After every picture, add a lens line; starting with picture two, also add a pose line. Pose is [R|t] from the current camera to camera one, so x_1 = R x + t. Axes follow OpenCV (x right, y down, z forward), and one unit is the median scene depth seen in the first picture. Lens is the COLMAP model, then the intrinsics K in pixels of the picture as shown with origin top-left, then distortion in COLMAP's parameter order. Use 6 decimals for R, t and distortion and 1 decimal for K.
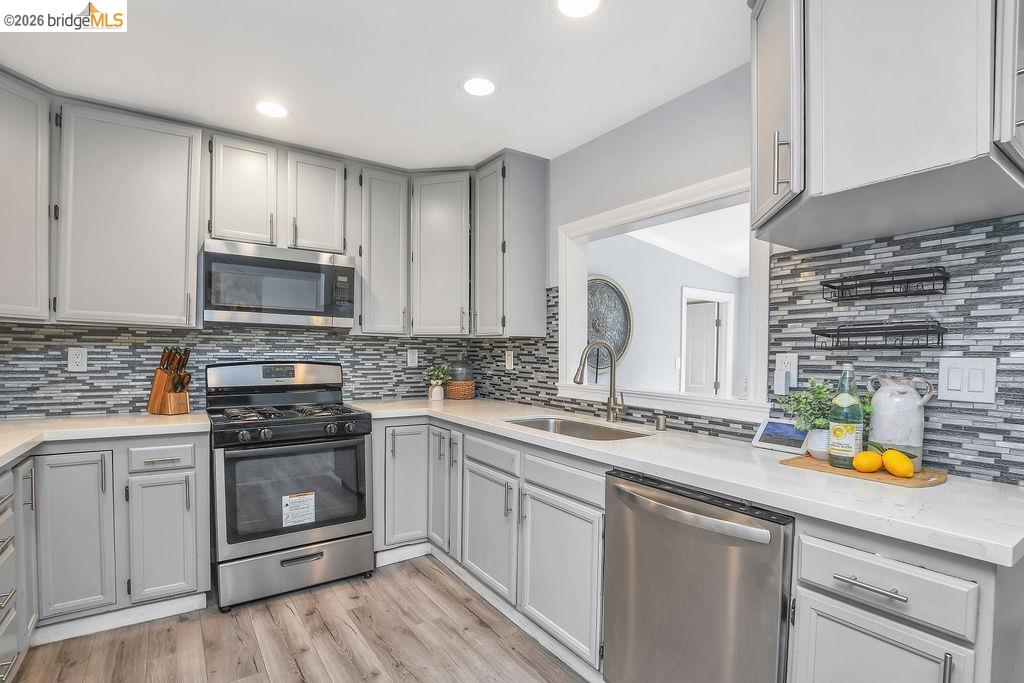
lens RADIAL K [[490.8, 0, 501.8], [0, 490.8, 365.3], [0, 0, 1]] dist [-0.019973, 0.000430]
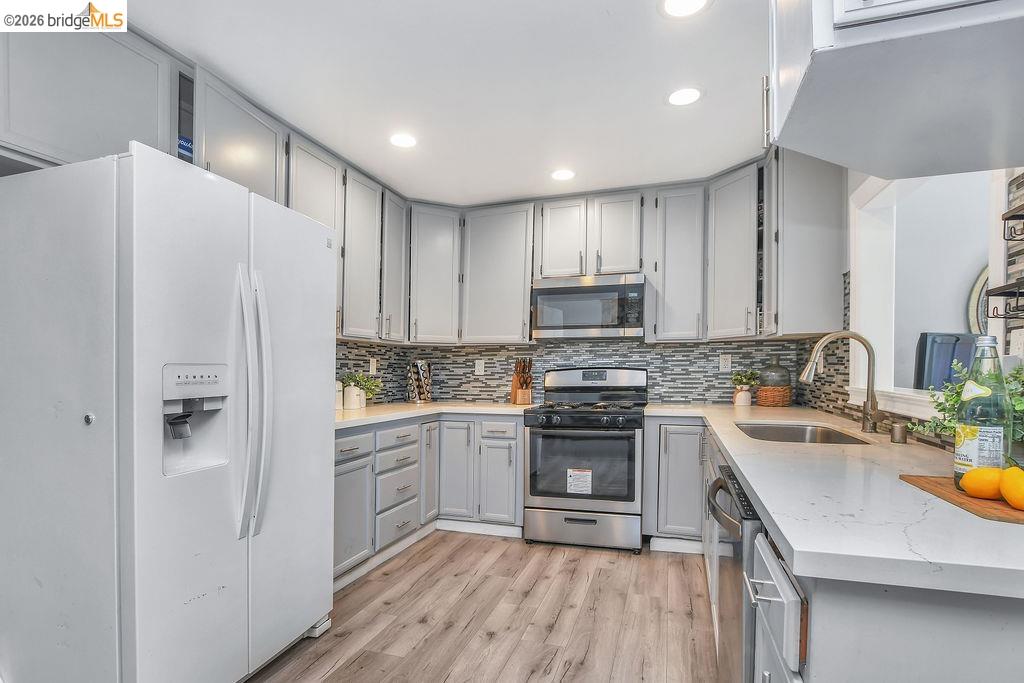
lens RADIAL K [[492.2, 0, 496.1], [0, 492.2, 379.2], [0, 0, 1]] dist [-0.026348, 0.000825]
pose [[0.623004, 0.000349, -0.782219, 0.421260], [-0.004779, 0.999983, -0.003360, 0.031947], [0.782204, 0.005832, 0.622995, 0.031490]]
